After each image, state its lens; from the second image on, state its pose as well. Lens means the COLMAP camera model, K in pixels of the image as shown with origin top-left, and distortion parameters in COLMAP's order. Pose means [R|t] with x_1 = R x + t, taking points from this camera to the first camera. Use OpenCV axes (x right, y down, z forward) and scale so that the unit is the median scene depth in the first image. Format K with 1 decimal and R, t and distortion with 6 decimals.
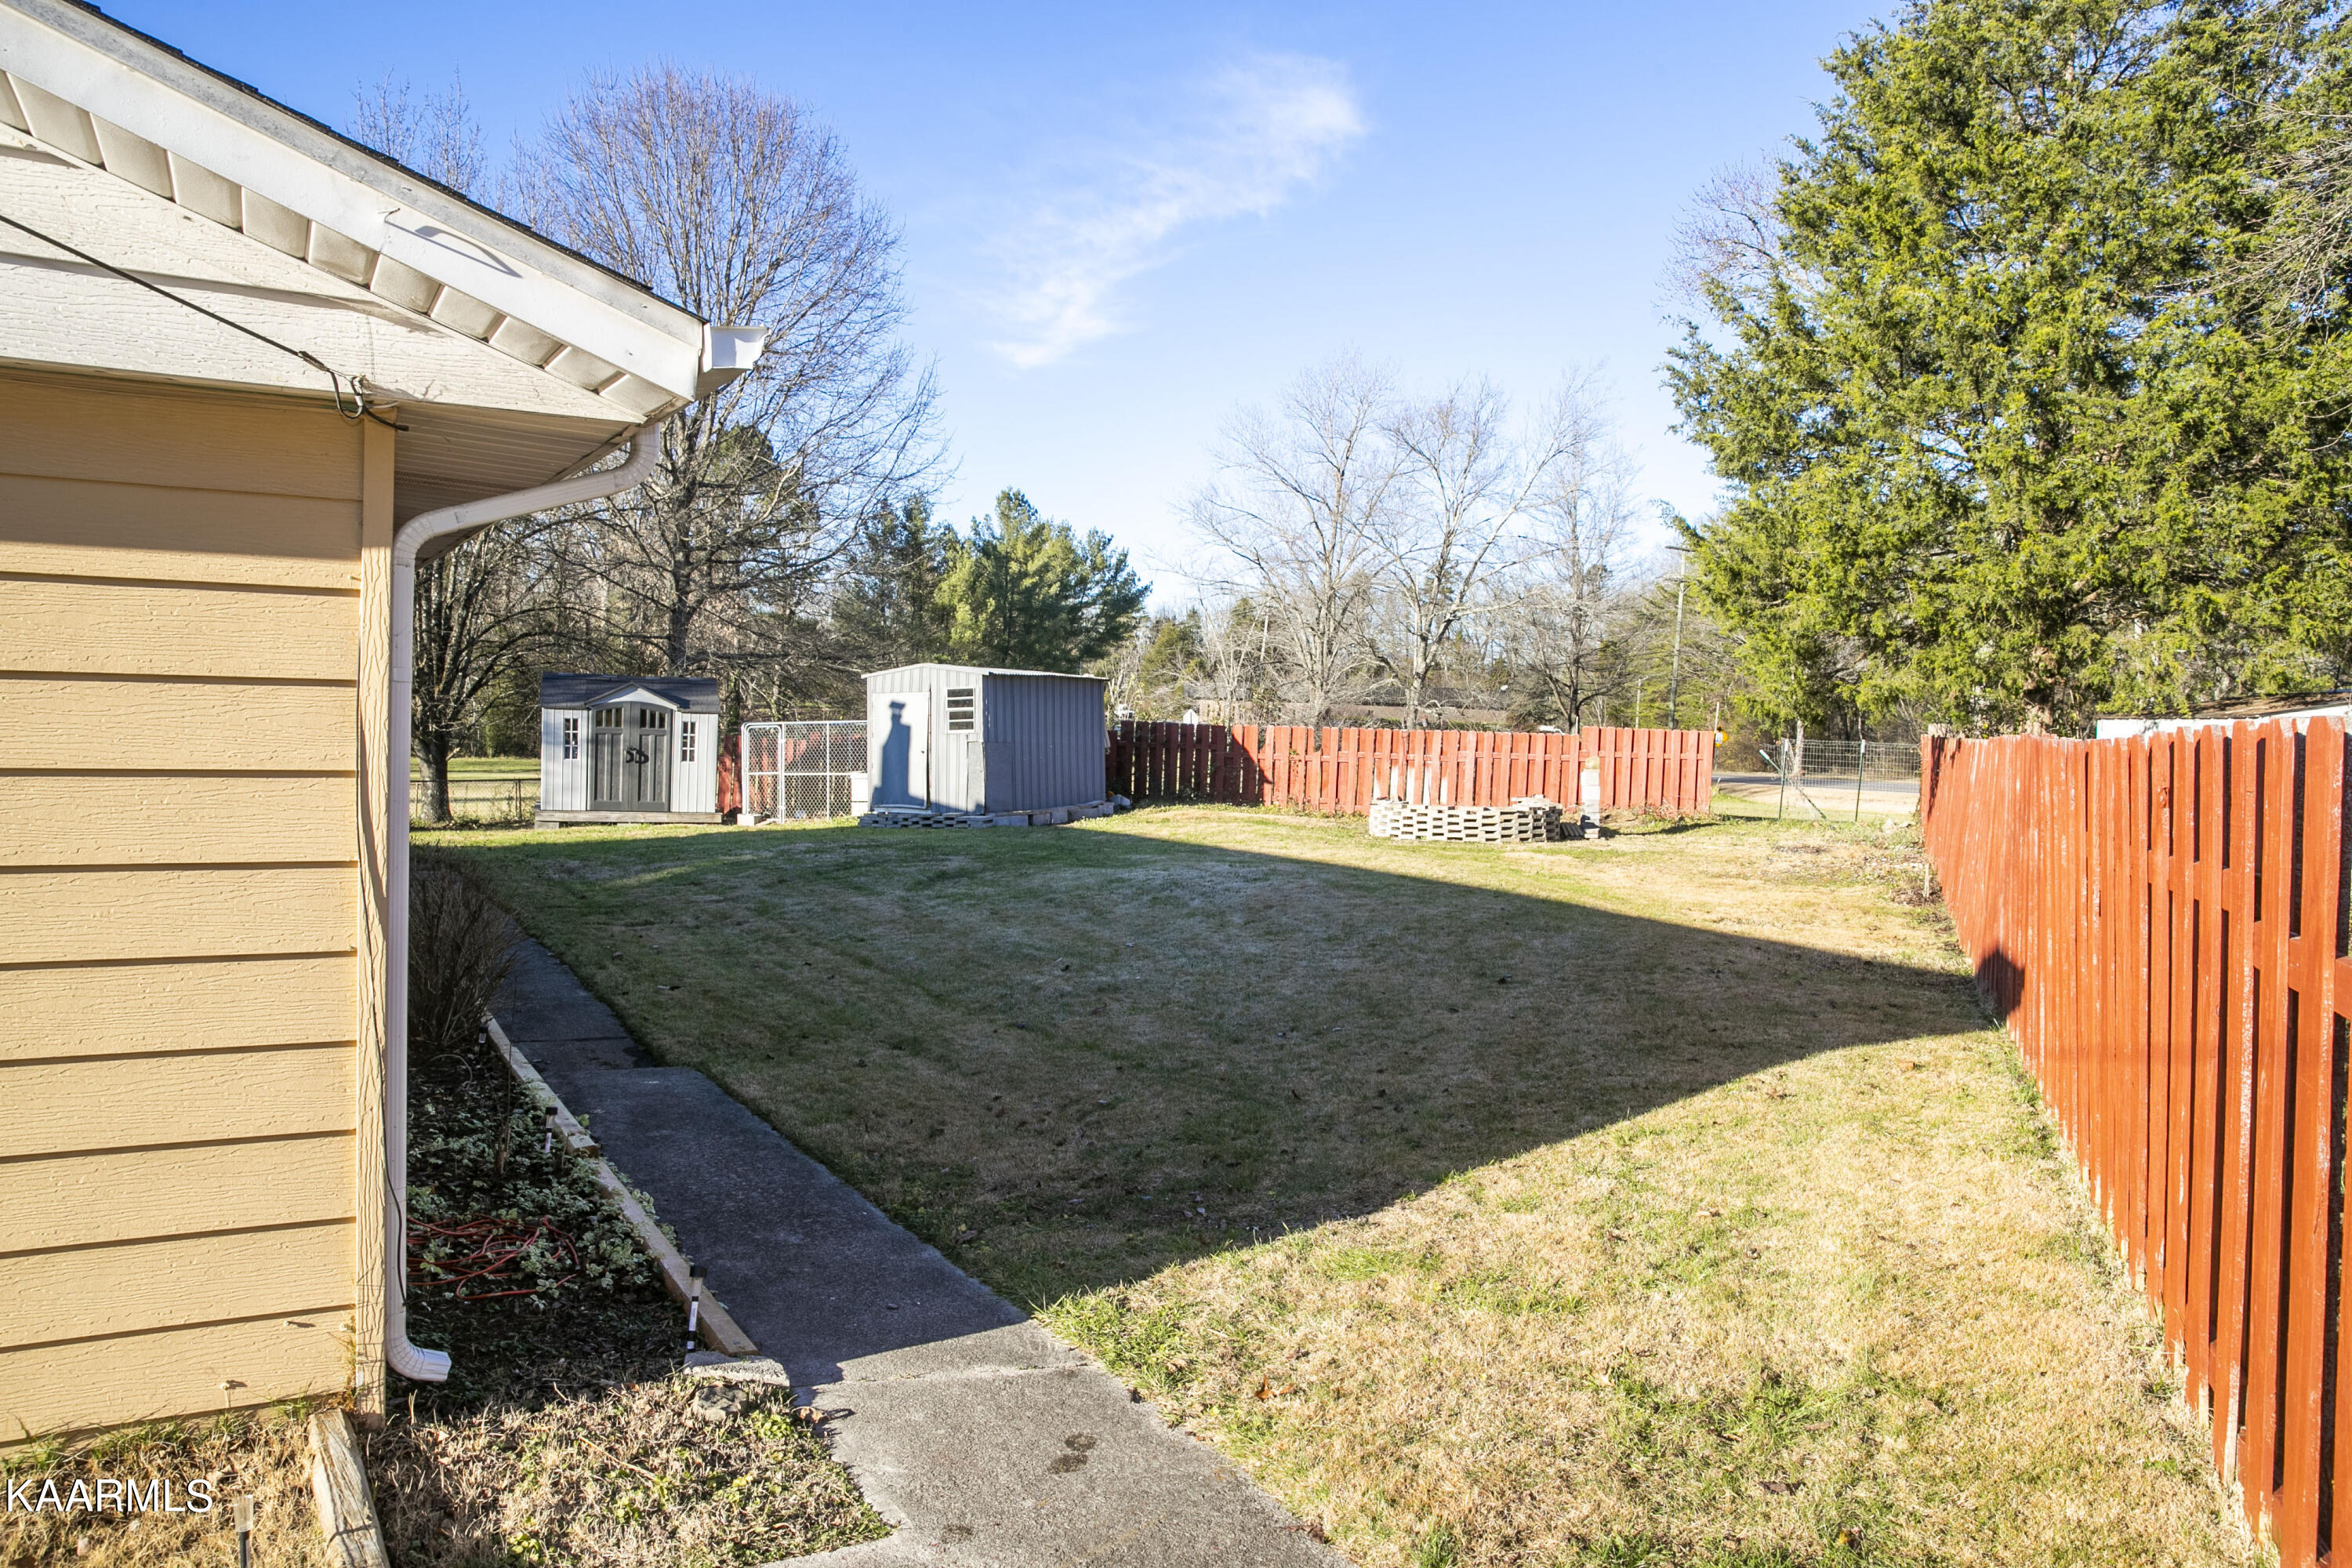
lens RADIAL K [[1693.9, 0, 1176.3], [0, 1693.9, 781.2], [0, 0, 1]] dist [-0.036019, 0.000201]
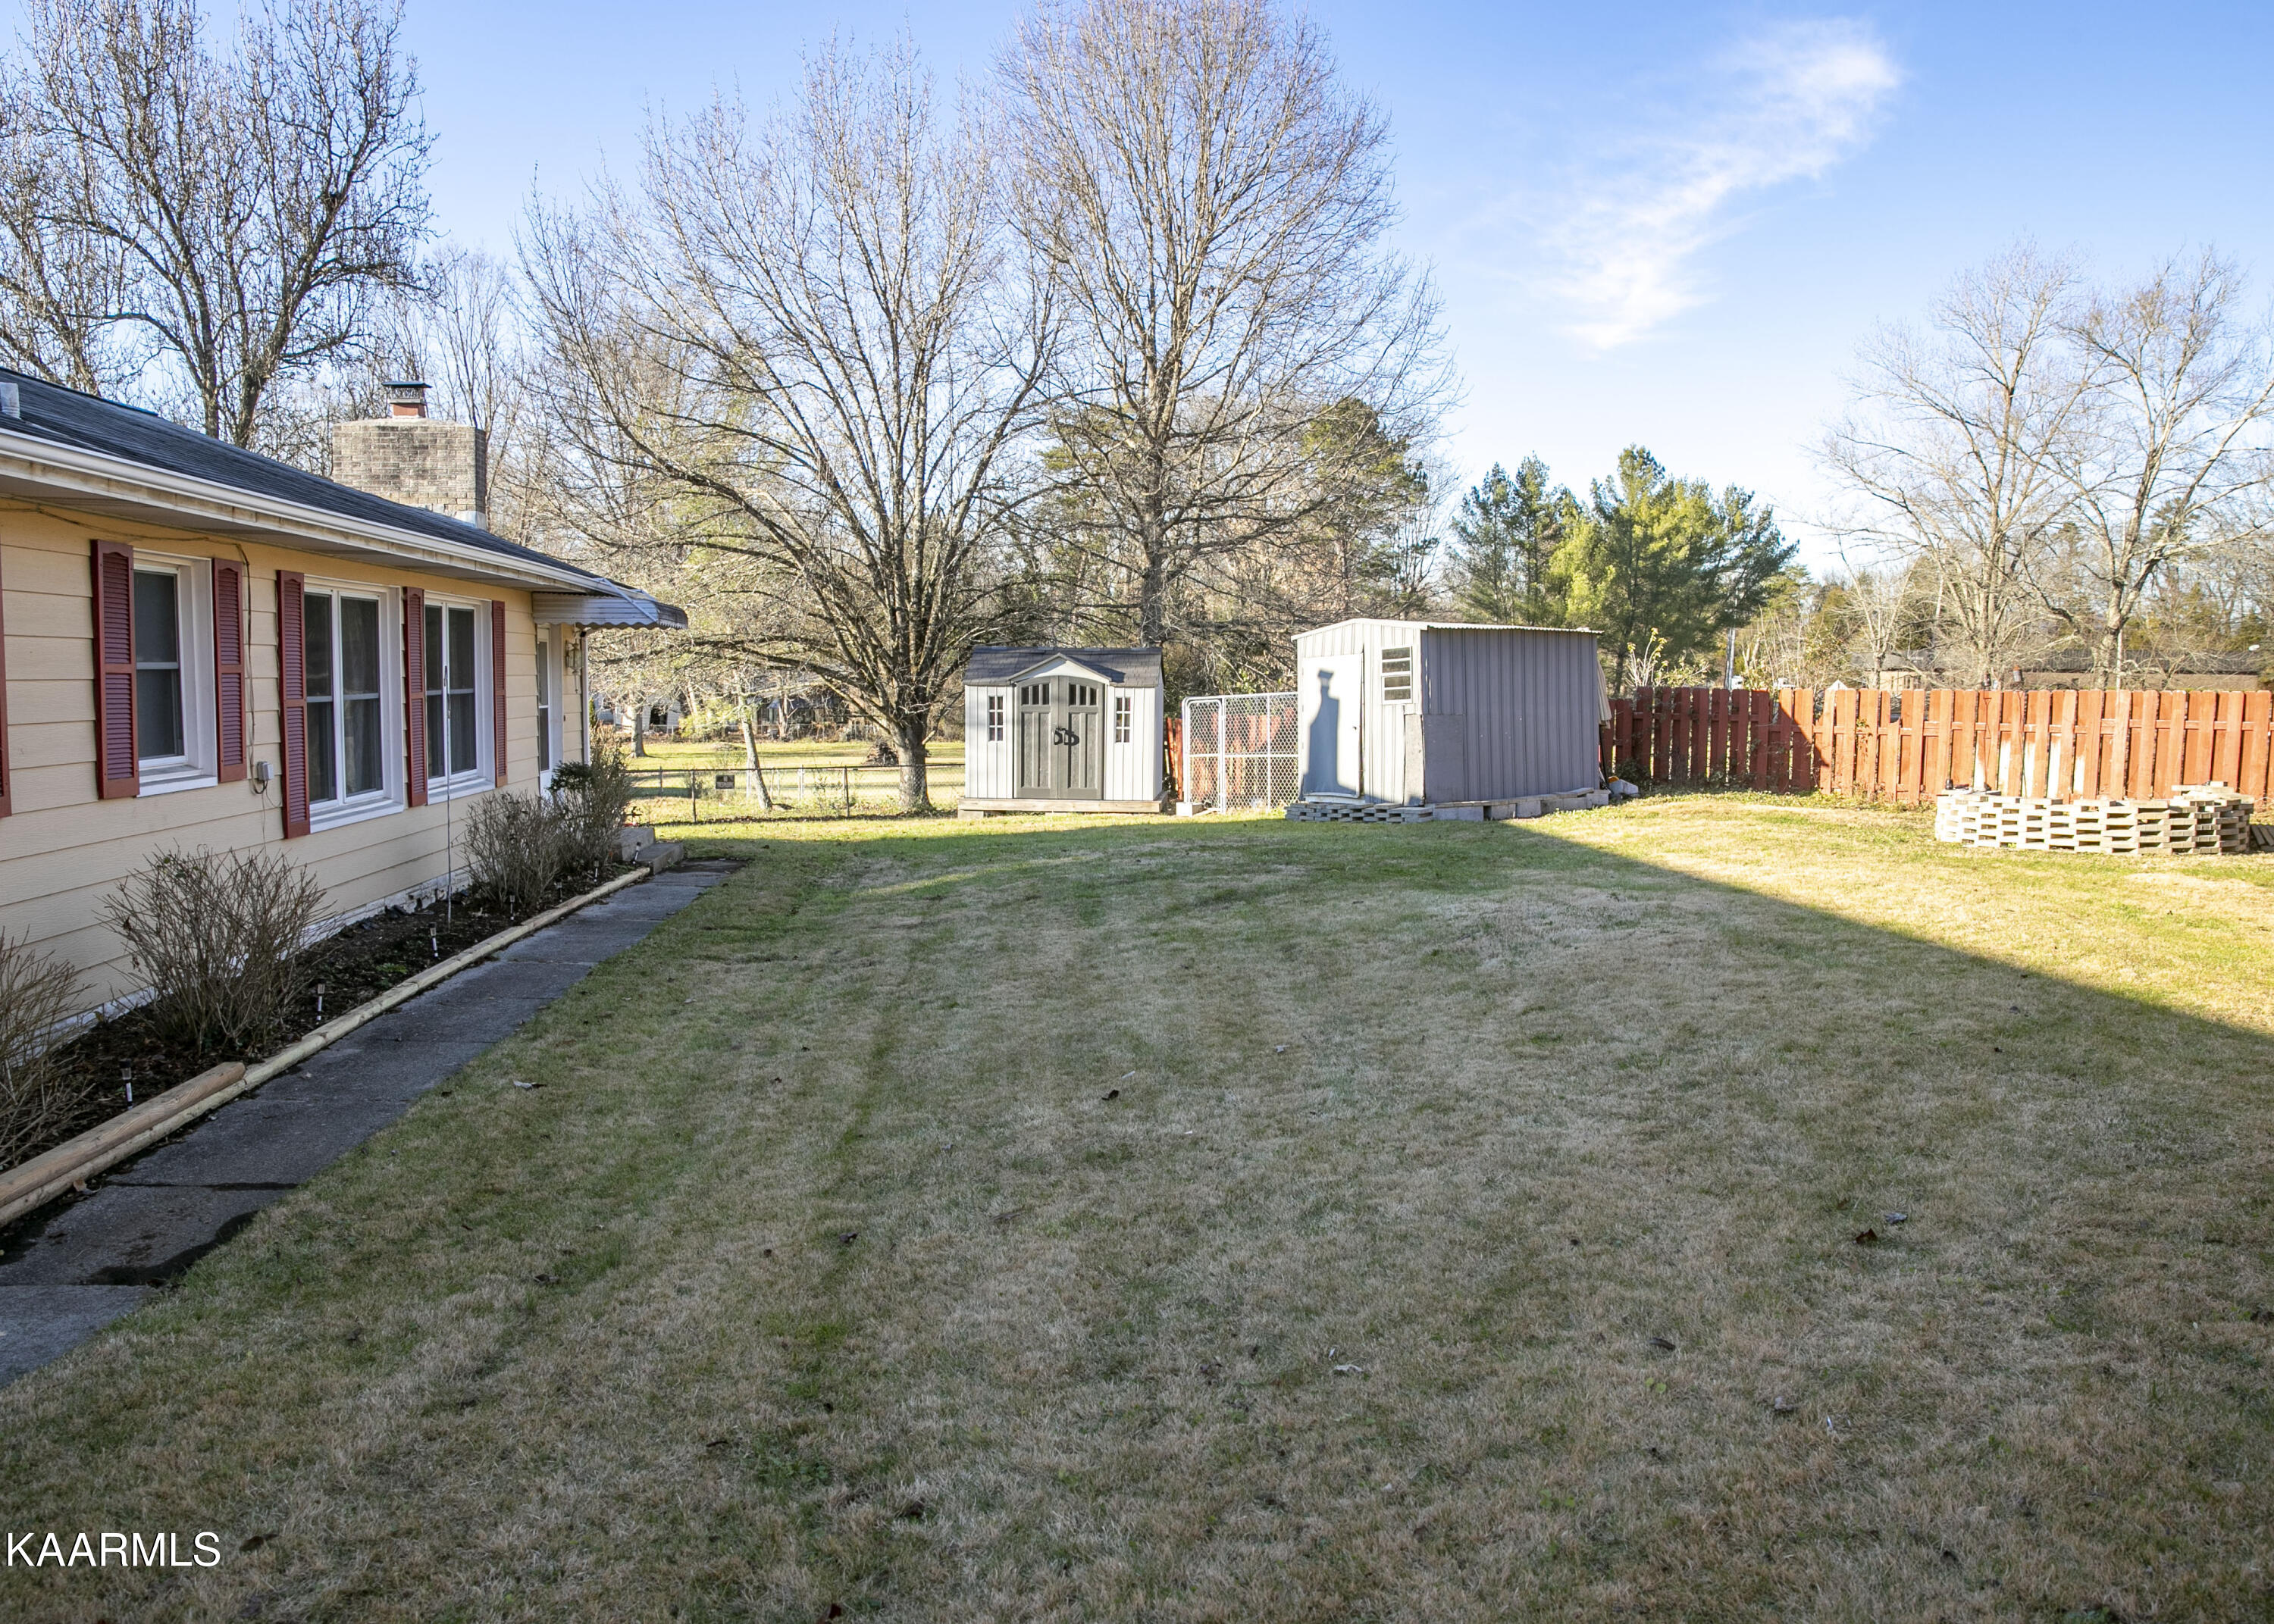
lens RADIAL K [[1705.6, 0, 1137.4], [0, 1705.6, 817.5], [0, 0, 1]] dist [-0.077855, 0.074284]
pose [[0.921728, 0.007462, -0.387765, 0.062811], [0.005172, 0.999489, 0.031529, -0.000685], [0.387802, -0.031066, 0.921219, 0.181756]]
